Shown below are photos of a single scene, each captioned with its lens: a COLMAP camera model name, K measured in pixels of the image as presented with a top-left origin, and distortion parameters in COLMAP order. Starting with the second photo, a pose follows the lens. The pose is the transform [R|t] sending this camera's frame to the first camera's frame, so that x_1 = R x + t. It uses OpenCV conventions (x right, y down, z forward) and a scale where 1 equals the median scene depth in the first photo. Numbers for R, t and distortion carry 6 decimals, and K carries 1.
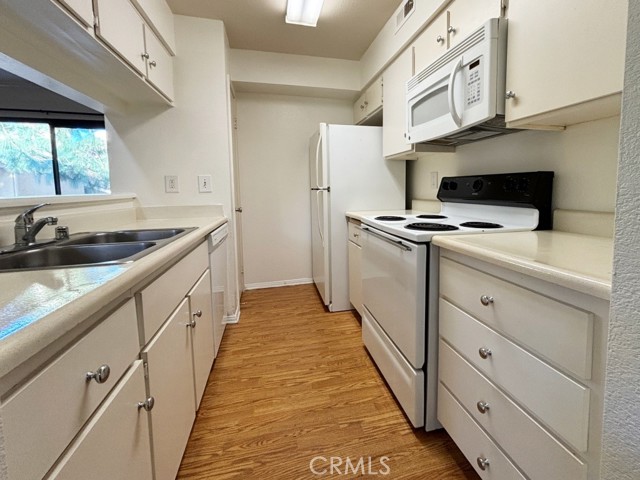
lens RADIAL K [[276.3, 0, 348.4], [0, 276.3, 210.6], [0, 0, 1]] dist [-0.002909, -0.002559]
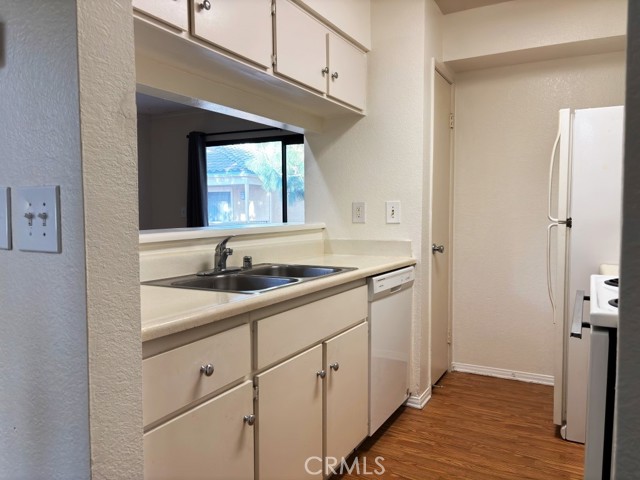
lens RADIAL K [[485.5, 0, 319.9], [0, 485.5, 239.9], [0, 0, 1]] dist [0.006714, 0.008200]
pose [[0.706087, 0.047167, -0.706553, 0.294420], [-0.056554, 0.998348, 0.010130, -0.024556], [0.705864, 0.032806, 0.707588, -0.082537]]
